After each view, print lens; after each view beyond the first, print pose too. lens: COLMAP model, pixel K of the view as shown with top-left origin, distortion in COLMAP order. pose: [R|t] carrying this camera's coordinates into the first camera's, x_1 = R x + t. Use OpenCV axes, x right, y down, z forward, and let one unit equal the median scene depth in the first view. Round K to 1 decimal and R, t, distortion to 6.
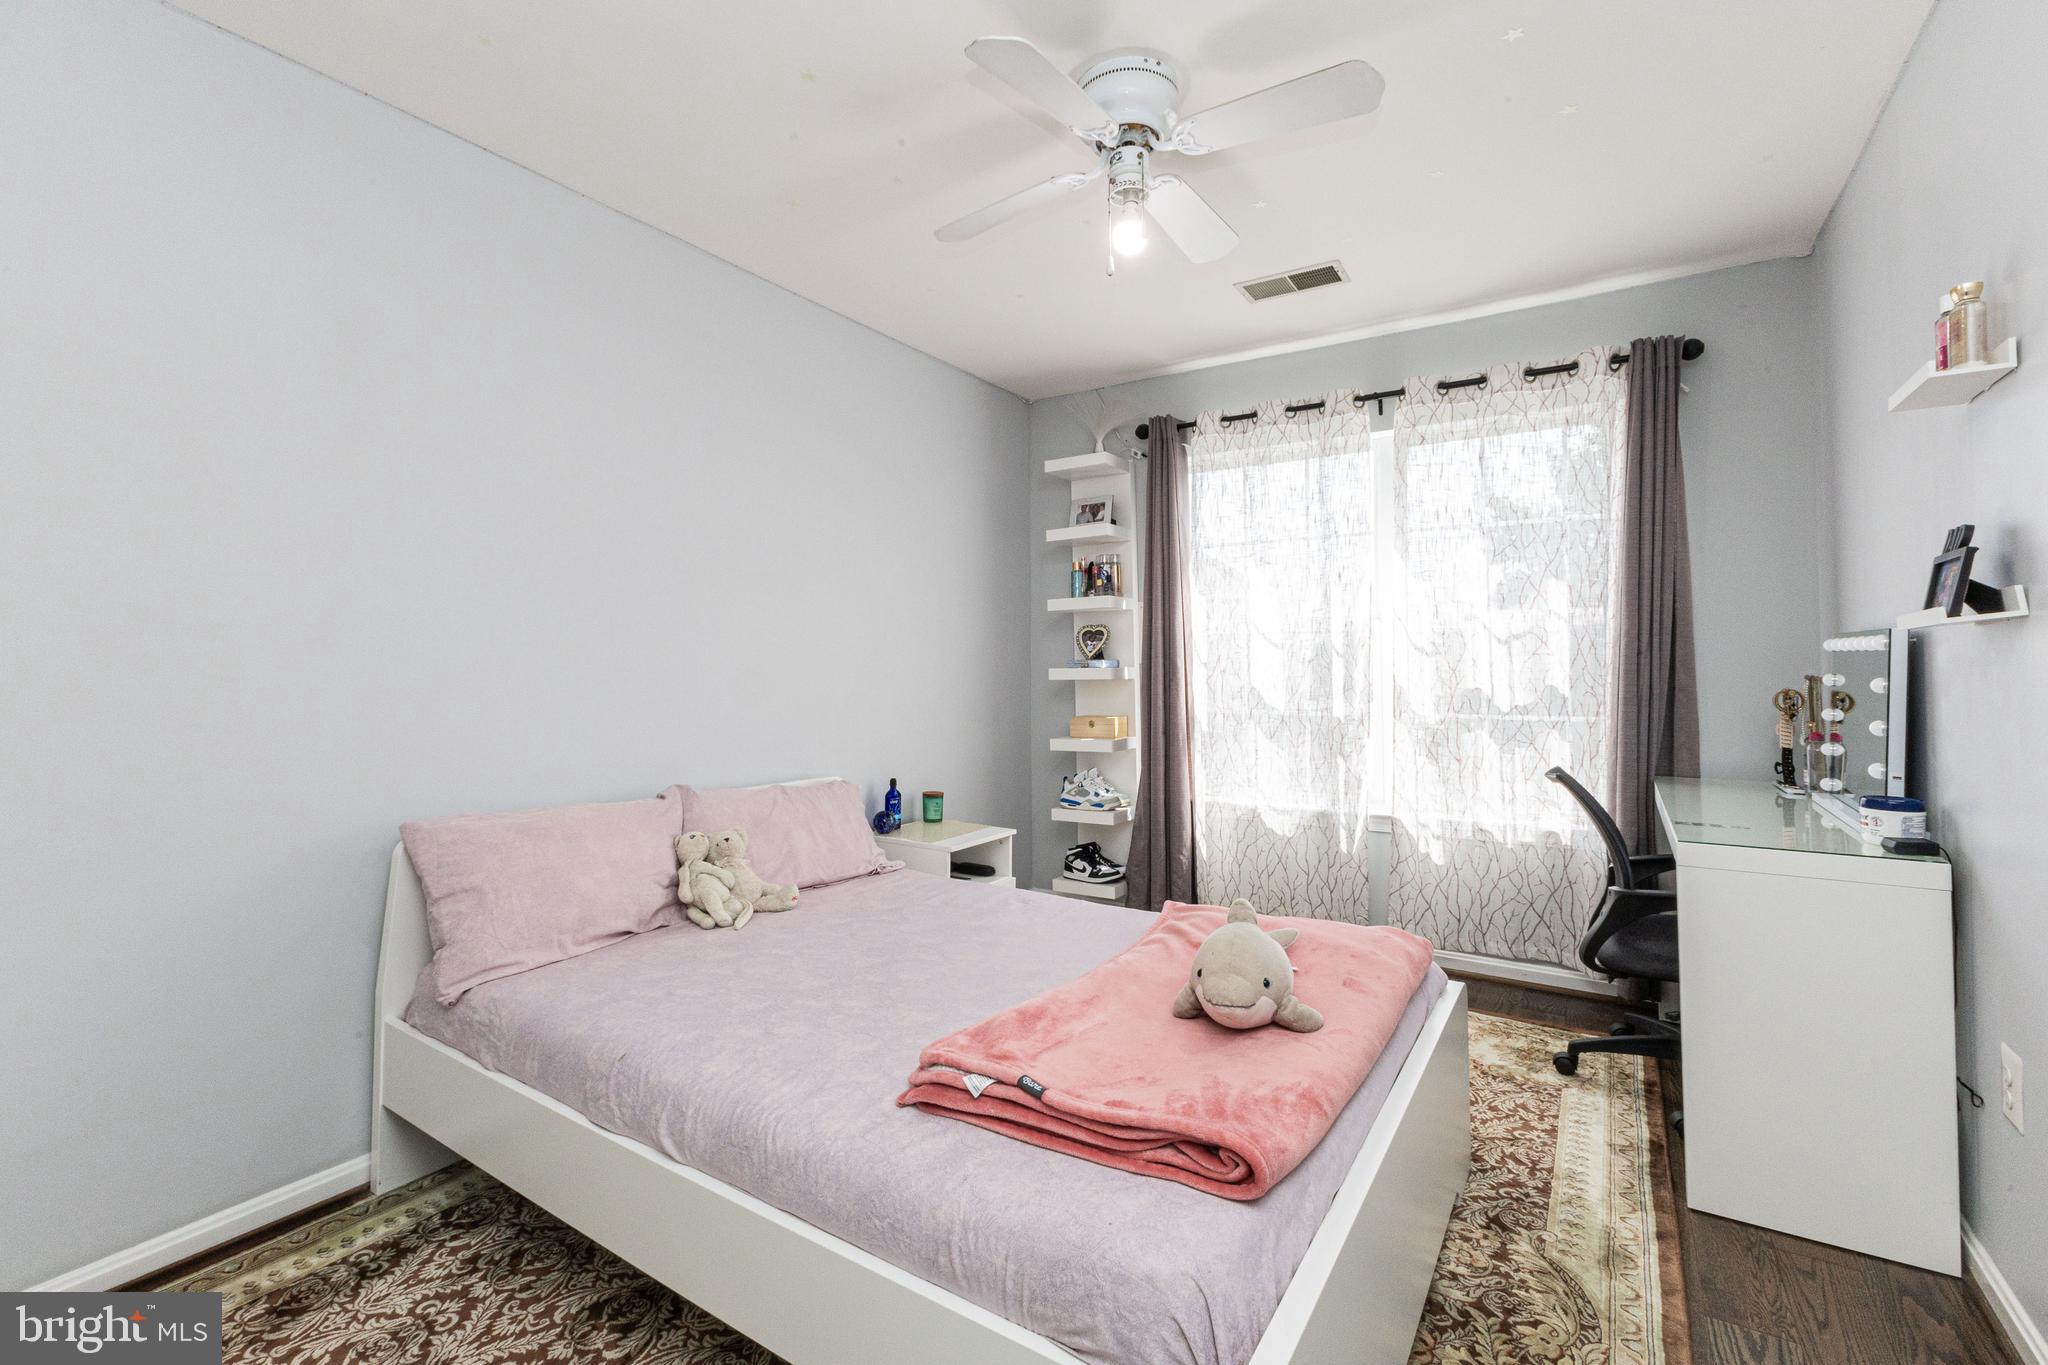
lens RADIAL K [[891.8, 0, 1027.0], [0, 891.8, 672.7], [0, 0, 1]] dist [0.002580, 0.000038]
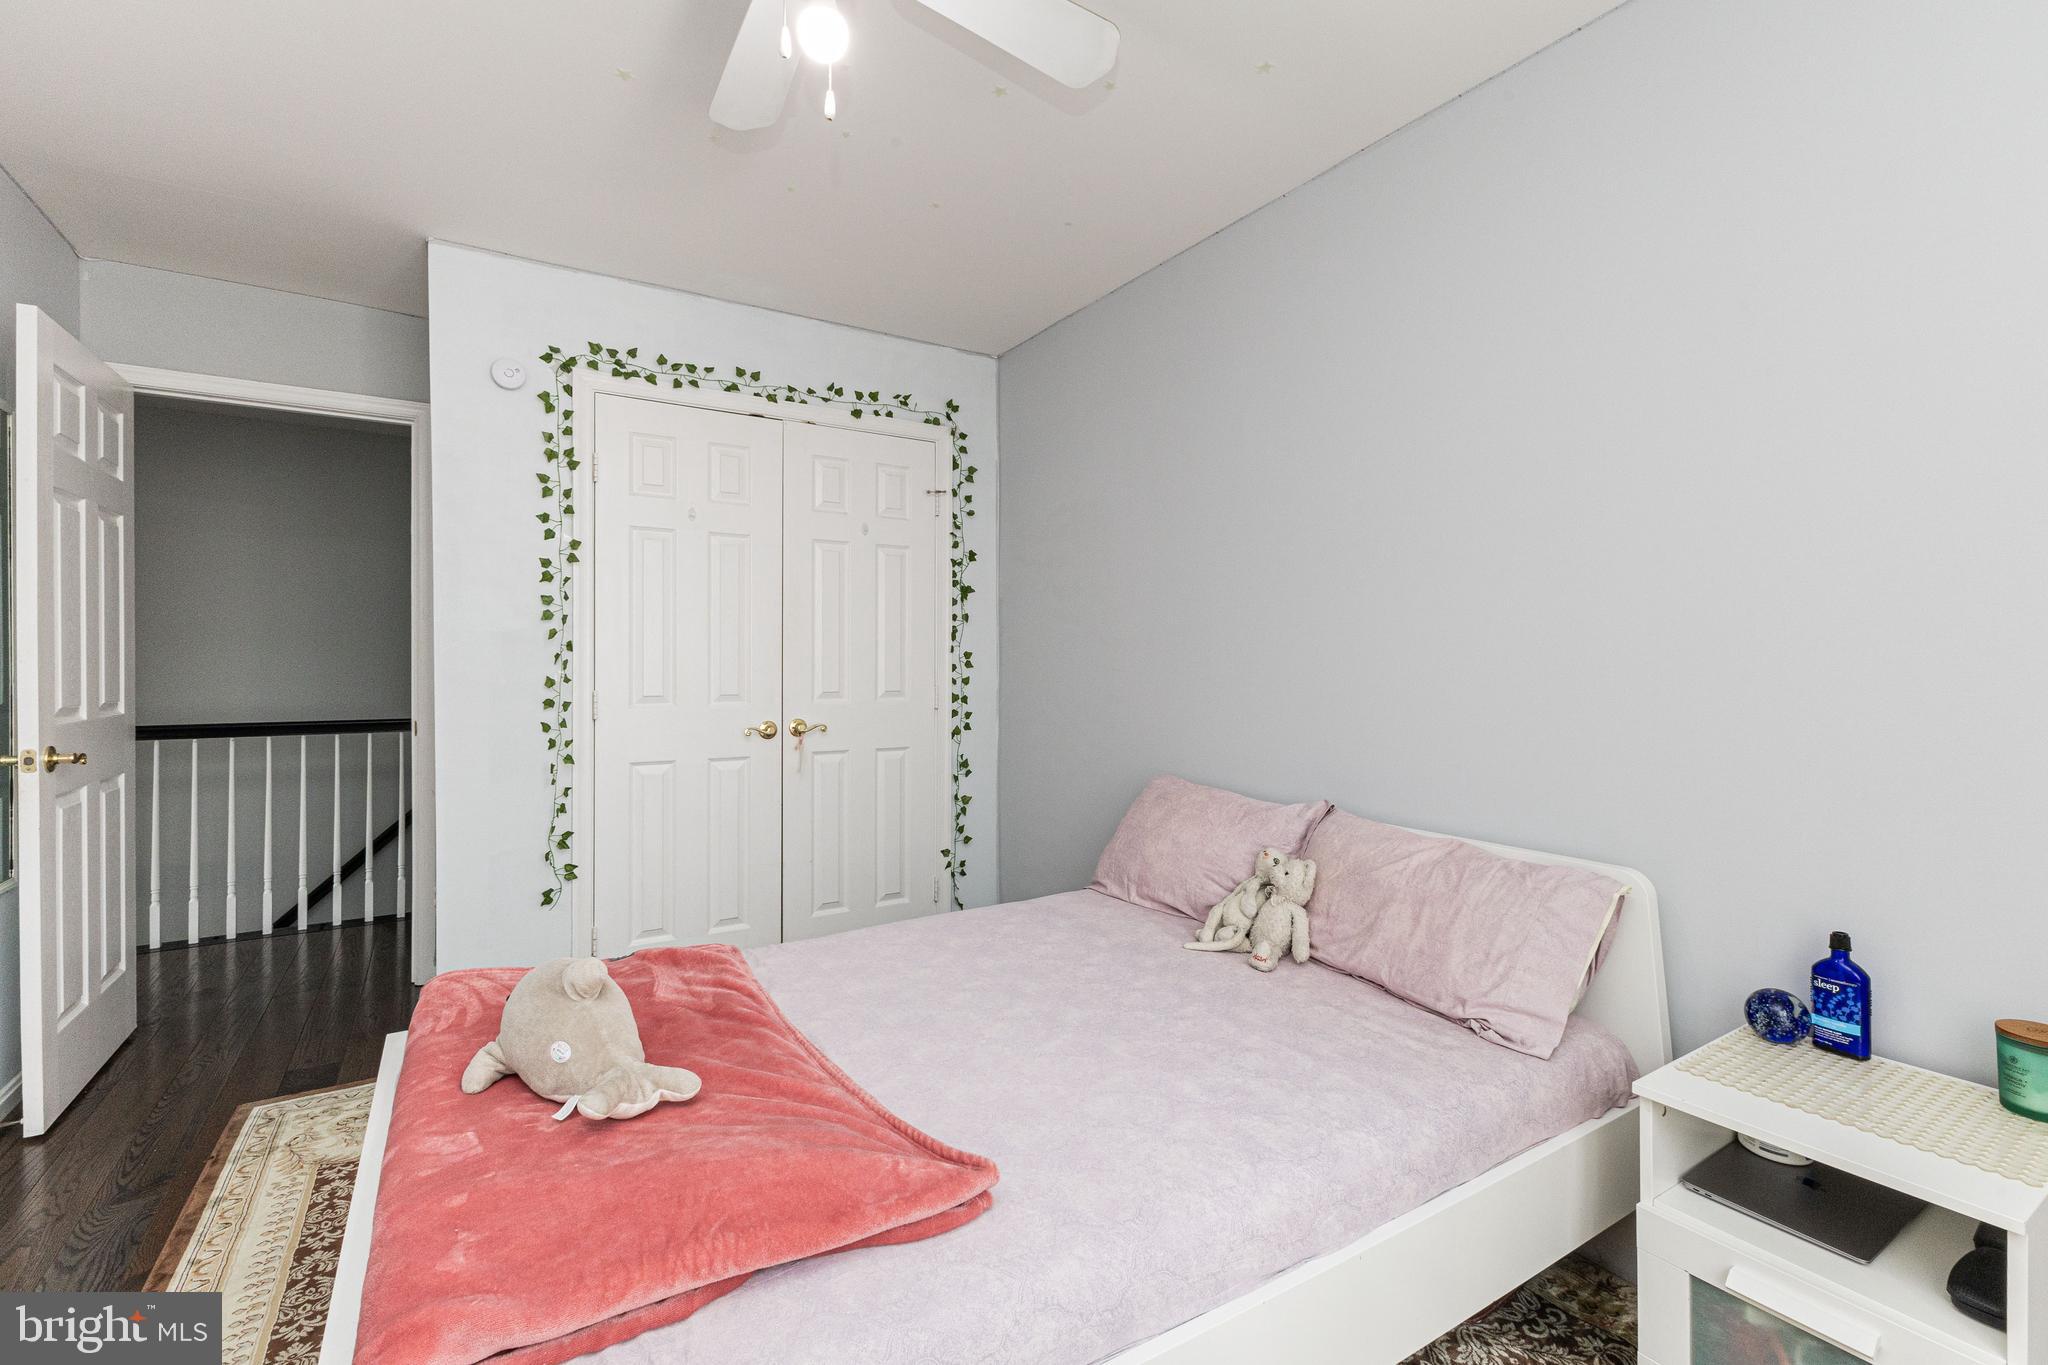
lens RADIAL K [[891.8, 0, 1025.1], [0, 891.8, 669.9], [0, 0, 1]] dist [0.002580, 0.000038]
pose [[-0.416644, 0.007643, -0.909037, 0.640381], [-0.003442, 0.999944, 0.009985, -0.013289], [0.909063, 0.007289, -0.416595, 1.331184]]
